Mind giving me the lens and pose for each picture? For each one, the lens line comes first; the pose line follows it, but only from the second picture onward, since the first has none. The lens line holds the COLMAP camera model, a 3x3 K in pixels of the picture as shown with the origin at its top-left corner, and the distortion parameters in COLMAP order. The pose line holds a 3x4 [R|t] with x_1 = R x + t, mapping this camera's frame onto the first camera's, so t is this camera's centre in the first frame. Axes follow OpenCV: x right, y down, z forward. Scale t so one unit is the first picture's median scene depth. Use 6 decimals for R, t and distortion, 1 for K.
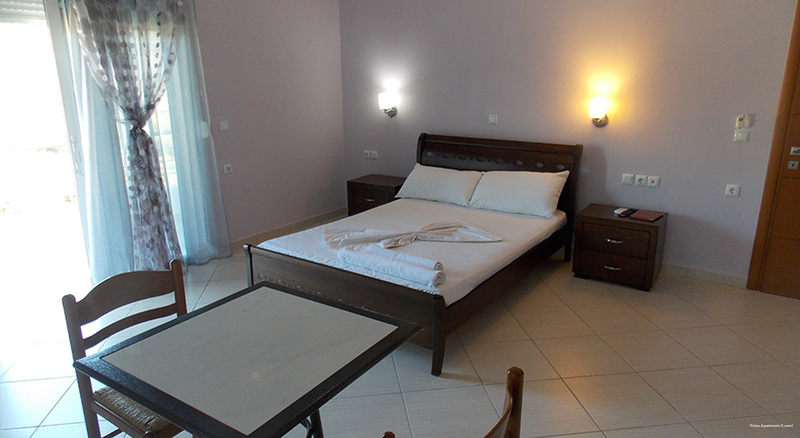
lens RADIAL K [[540.1, 0, 400.0], [0, 540.1, 219.0], [0, 0, 1]] dist [-0.003676, -0.000427]
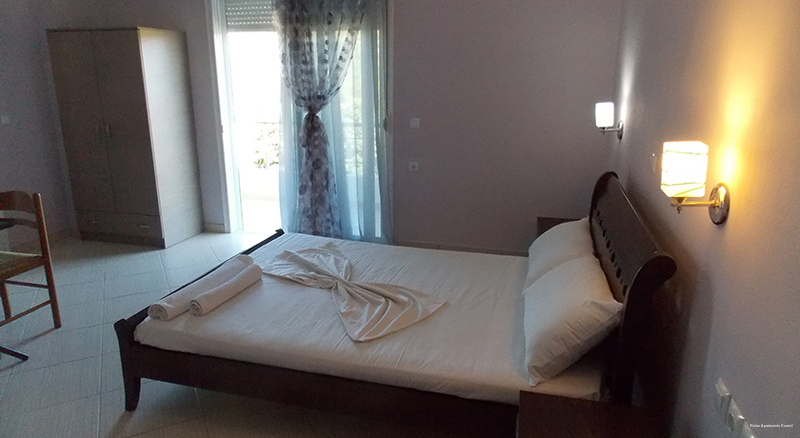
lens RADIAL K [[540.1, 0, 400.0], [0, 540.1, 219.0], [0, 0, 1]] dist [-0.003676, -0.000427]
pose [[0.328999, 0.256191, -0.908914, 0.693859], [-0.259271, 0.950015, 0.173928, -0.199698], [0.908041, 0.178433, 0.378977, 0.747734]]
